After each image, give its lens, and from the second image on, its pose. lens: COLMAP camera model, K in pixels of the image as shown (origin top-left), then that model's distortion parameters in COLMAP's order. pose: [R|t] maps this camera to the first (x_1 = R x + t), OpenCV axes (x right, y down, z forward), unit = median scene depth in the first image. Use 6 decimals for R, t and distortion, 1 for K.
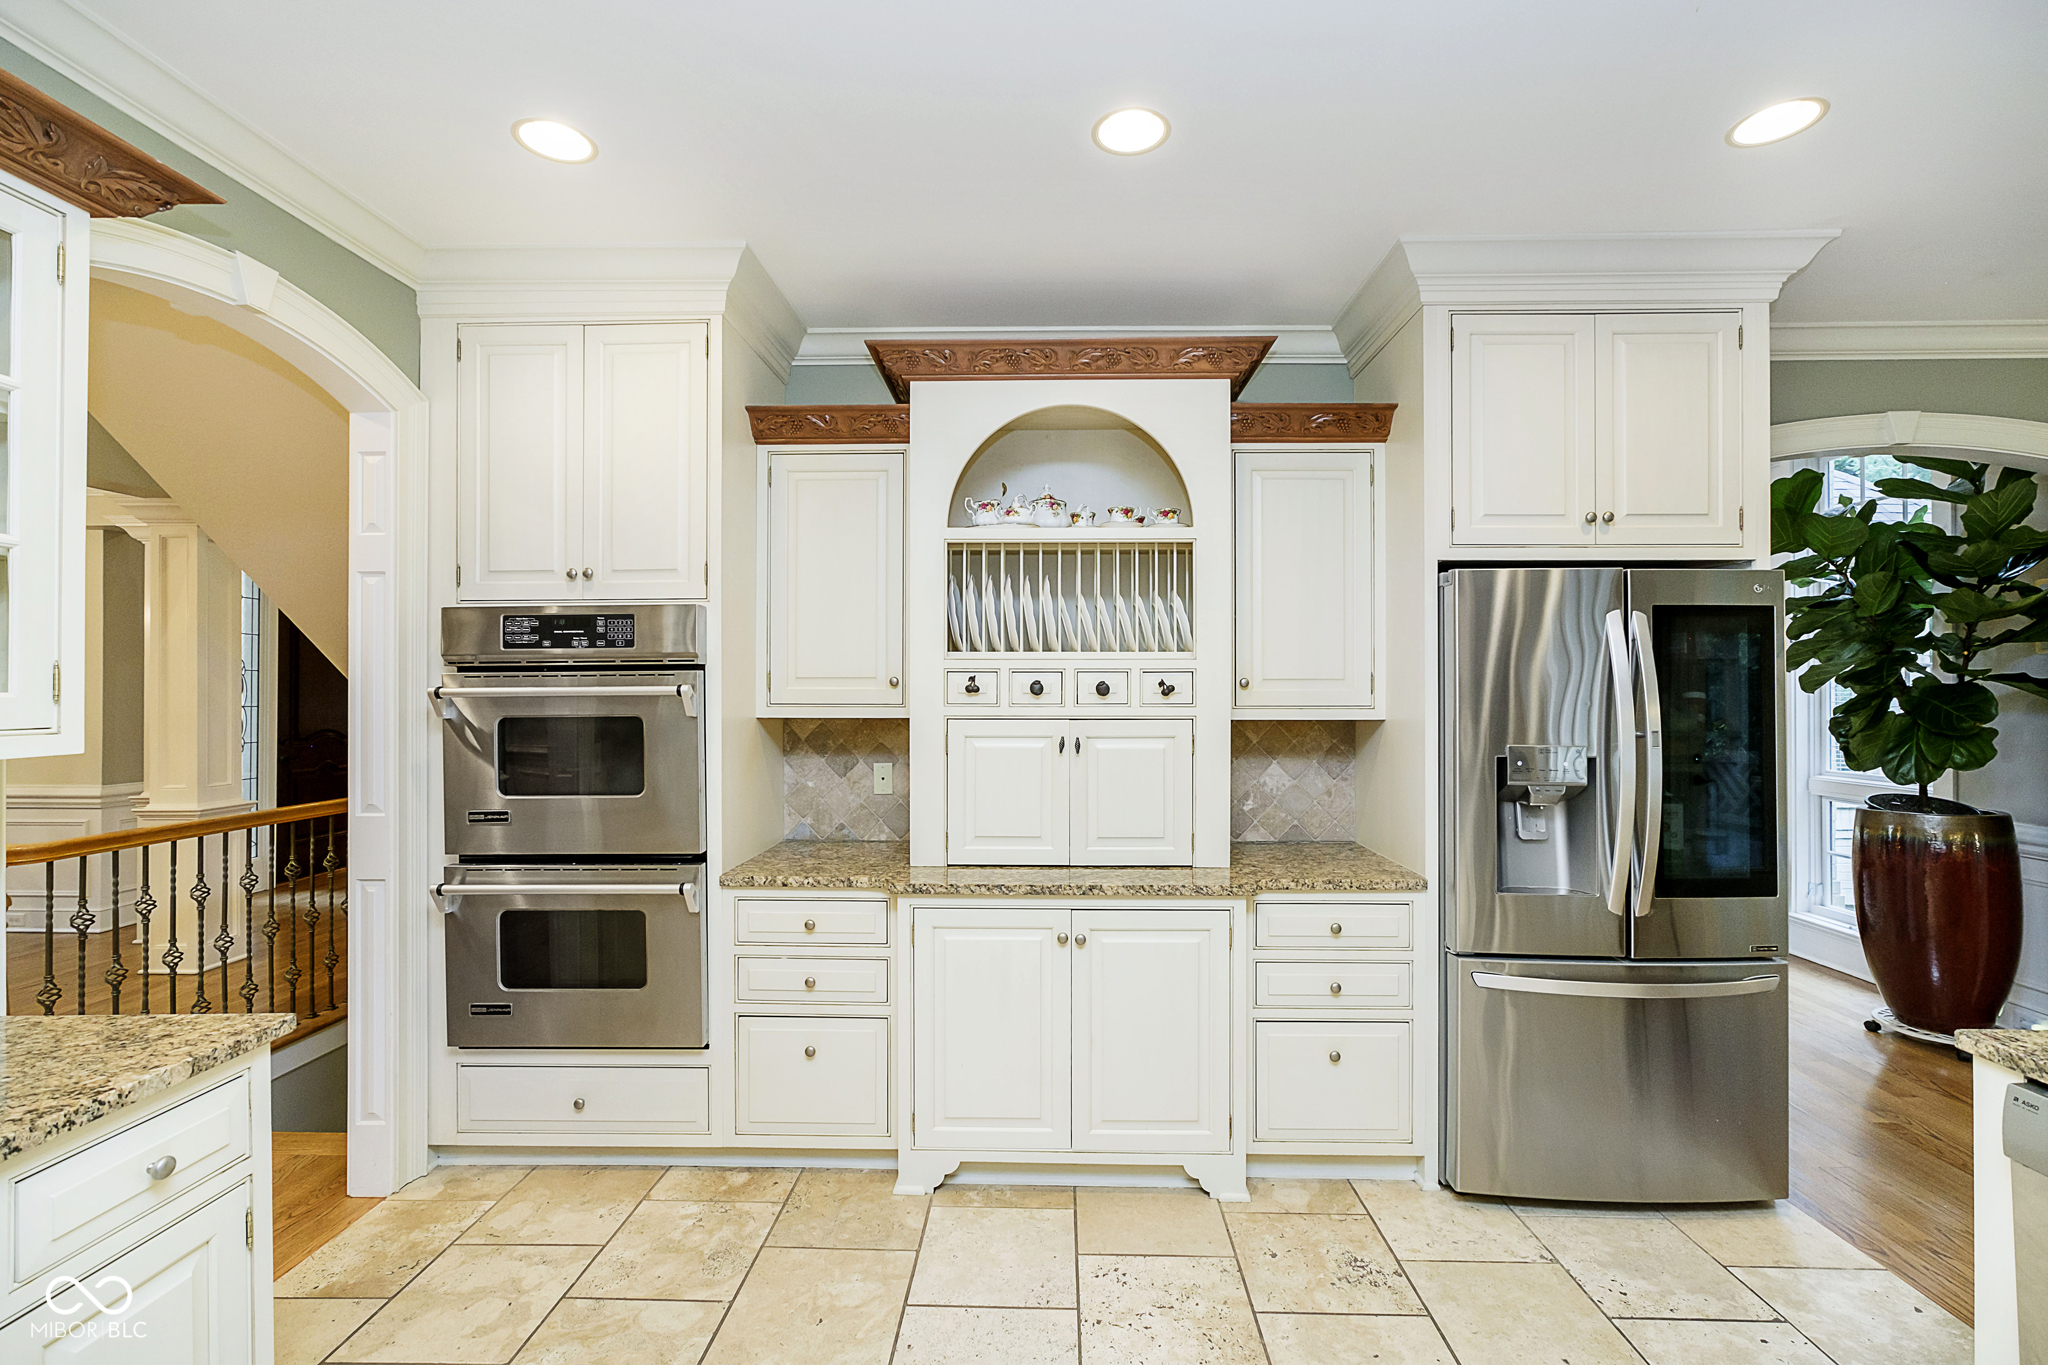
lens RADIAL K [[895.7, 0, 1023.2], [0, 895.7, 689.7], [0, 0, 1]] dist [-0.011961, 0.006996]
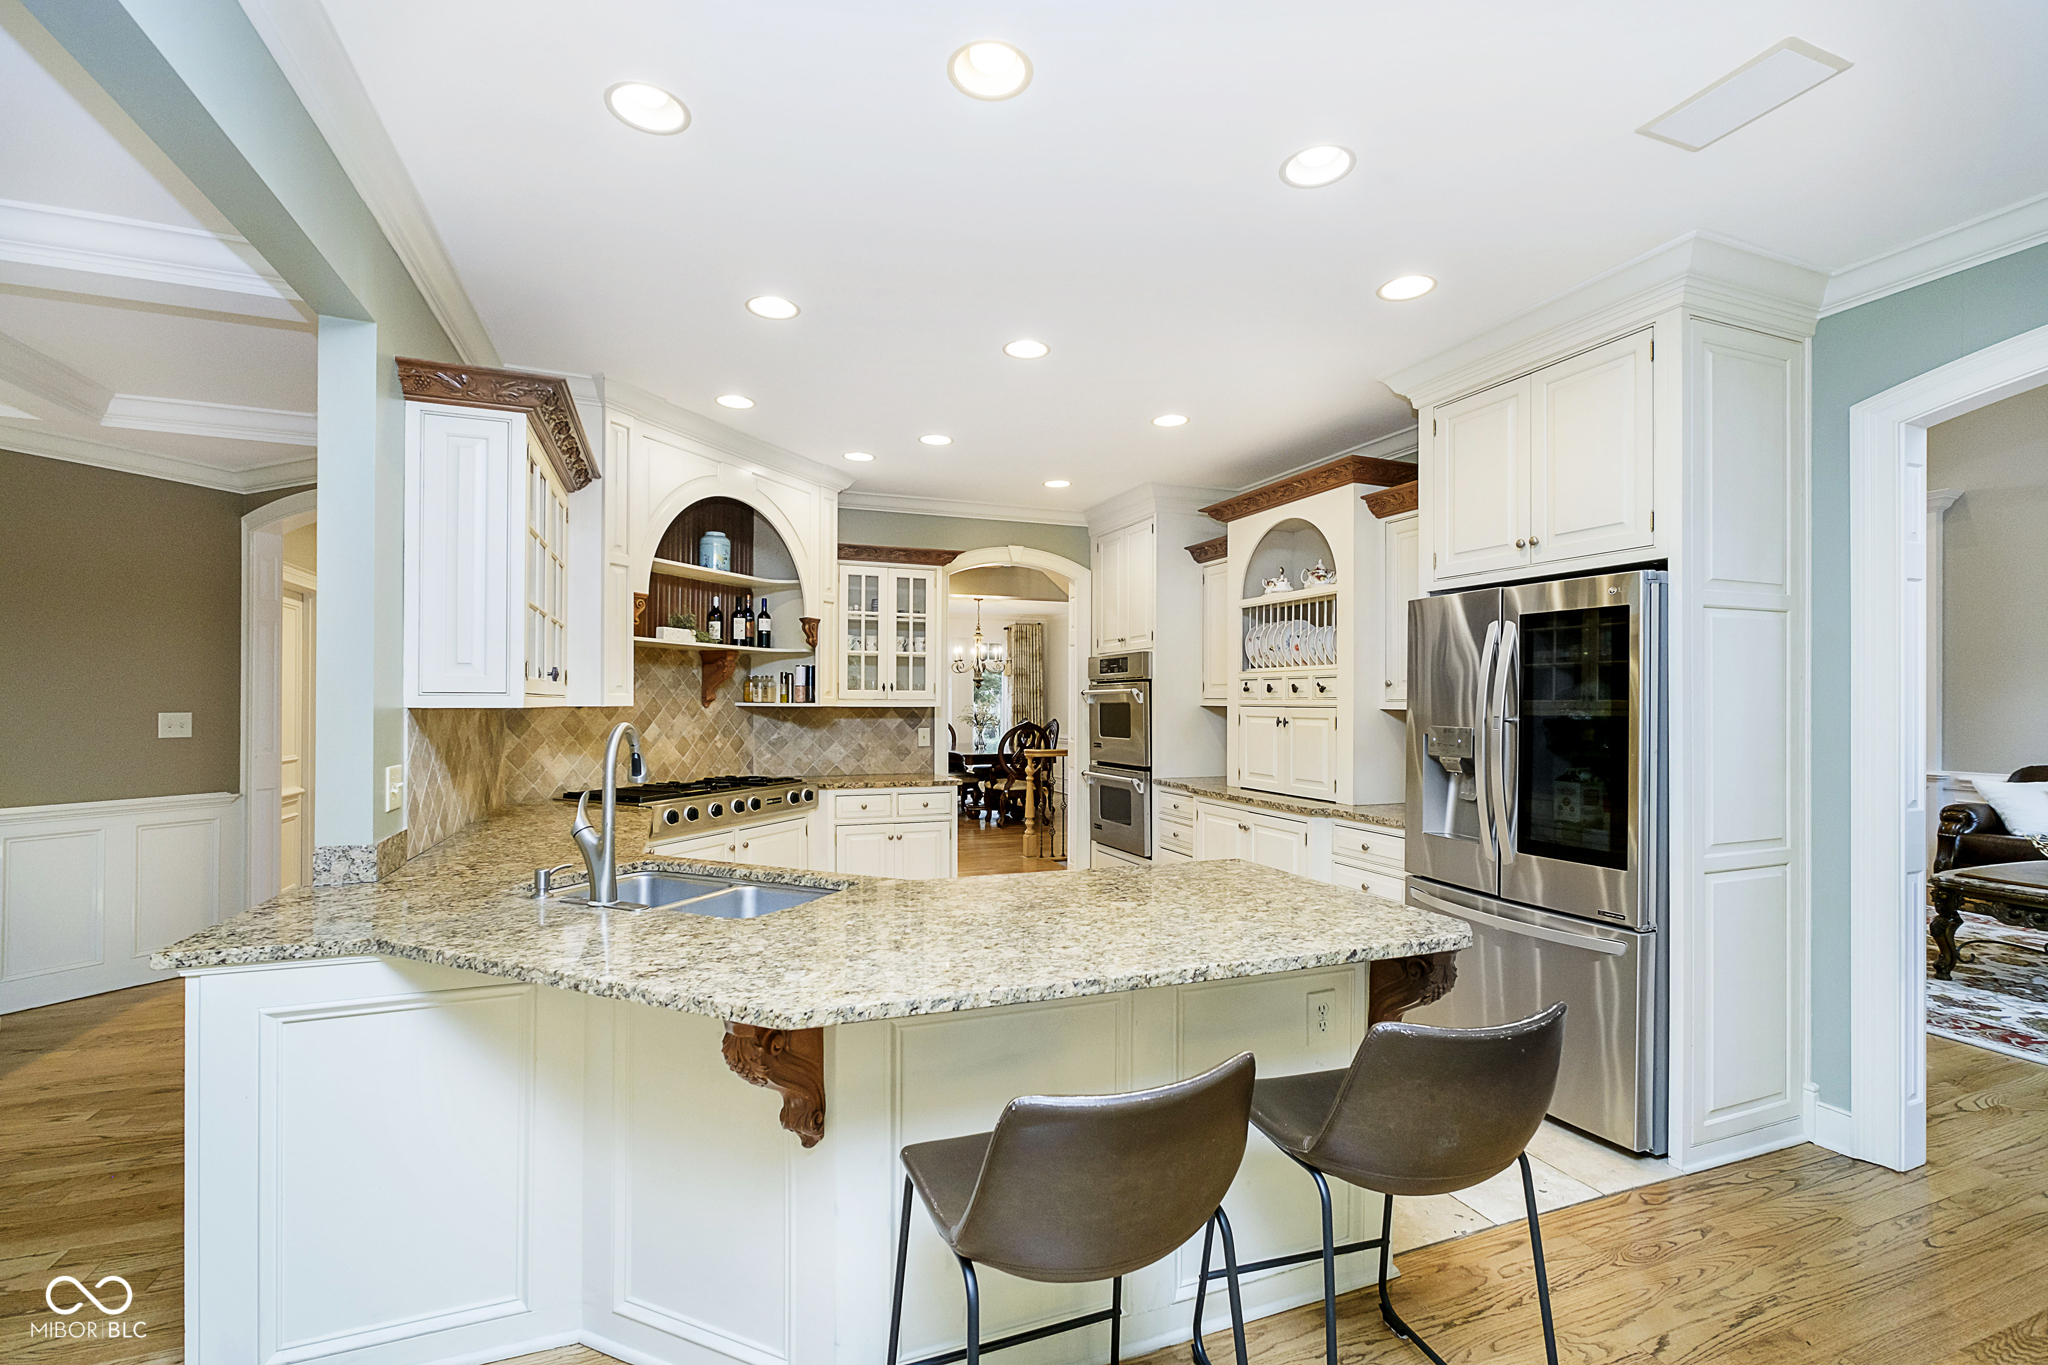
lens RADIAL K [[910.3, 0, 1024.0], [0, 910.3, 698.0], [0, 0, 1]] dist [-0.001876, 0.000032]
pose [[0.378321, -0.001790, -0.925673, 1.535167], [-0.002100, 0.999994, -0.002792, 0.023736], [0.925672, 0.003000, 0.378315, -0.103005]]
